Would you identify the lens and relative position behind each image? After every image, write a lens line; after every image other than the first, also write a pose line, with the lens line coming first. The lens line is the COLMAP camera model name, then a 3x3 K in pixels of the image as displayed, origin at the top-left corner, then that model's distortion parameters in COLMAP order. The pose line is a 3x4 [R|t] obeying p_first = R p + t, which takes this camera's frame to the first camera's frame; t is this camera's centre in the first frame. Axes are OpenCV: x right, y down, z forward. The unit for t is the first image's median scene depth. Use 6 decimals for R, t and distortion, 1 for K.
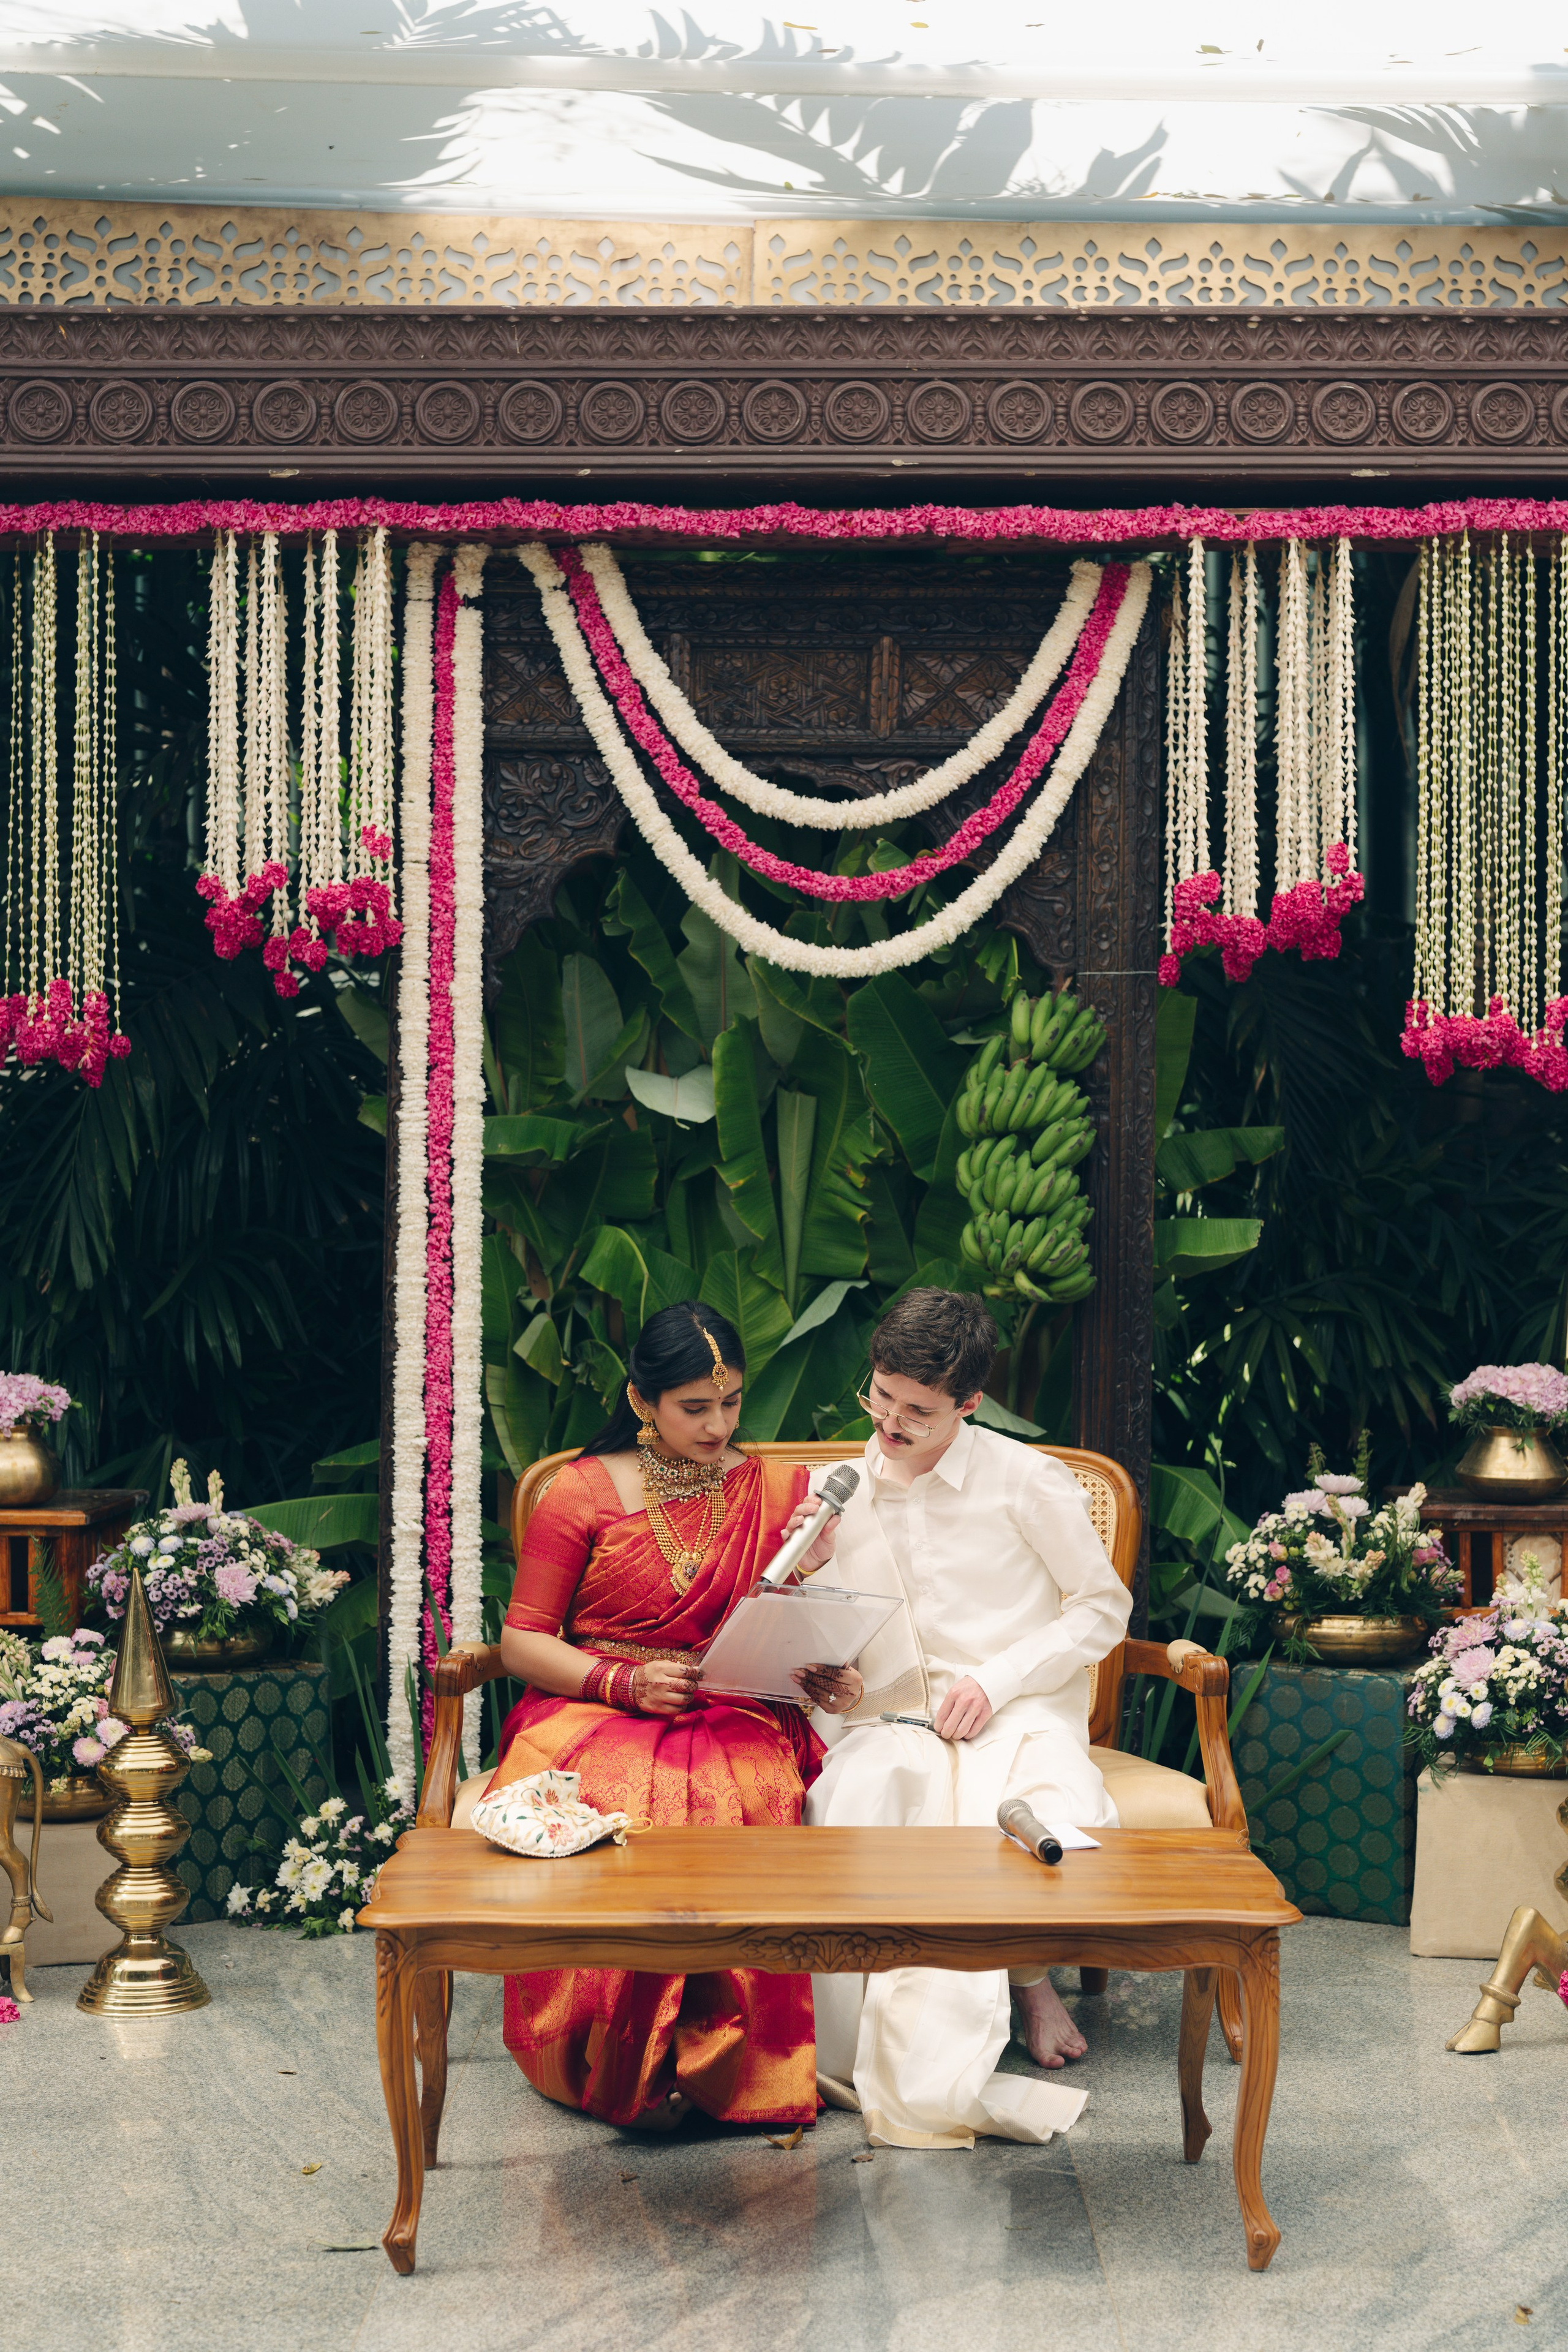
lens RADIAL K [[3422.6, 0, 800.0], [0, 3422.6, 1187.5], [0, 0, 1]] dist [0.002285, 0.009927]
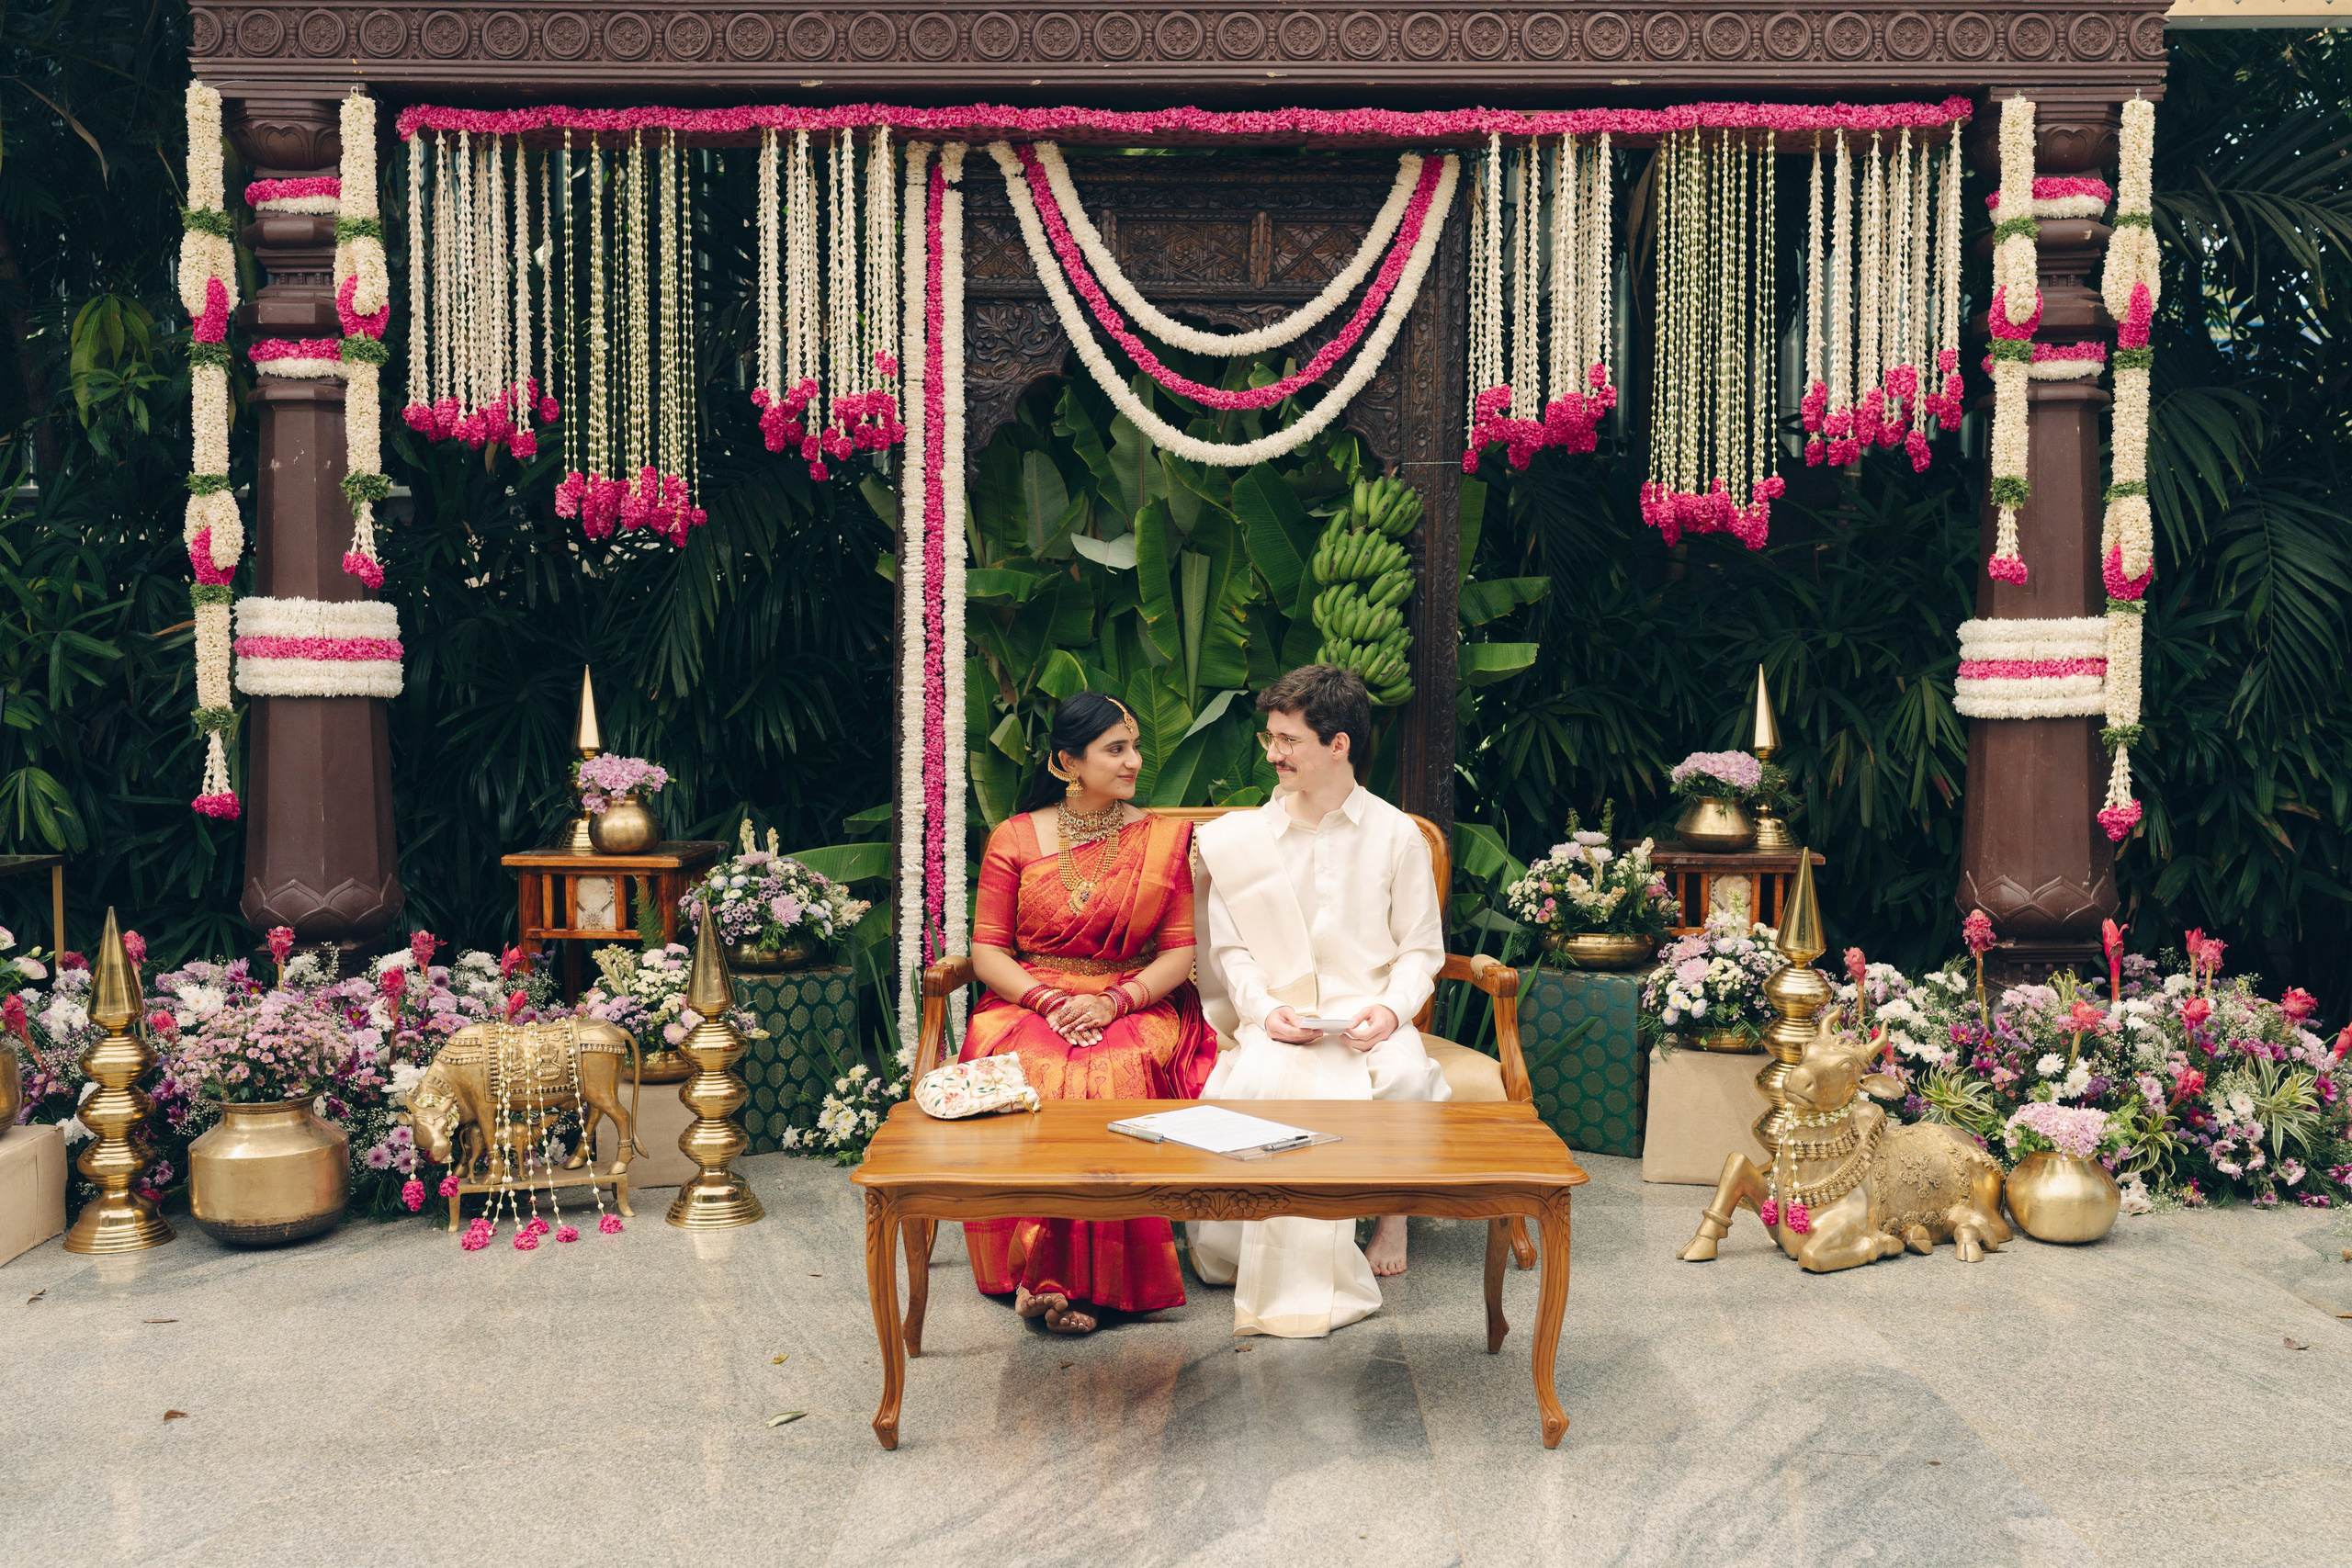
lens RADIAL K [[2238.2, 0, 1176.0], [0, 2238.2, 784.0], [0, 0, 1]] dist [0.005626, -0.006779]
pose [[0.999943, 0.000614, -0.010627, 0.000845], [0.000068, 0.997945, 0.064078, 0.007633], [0.010644, -0.064075, 0.997888, 0.106706]]
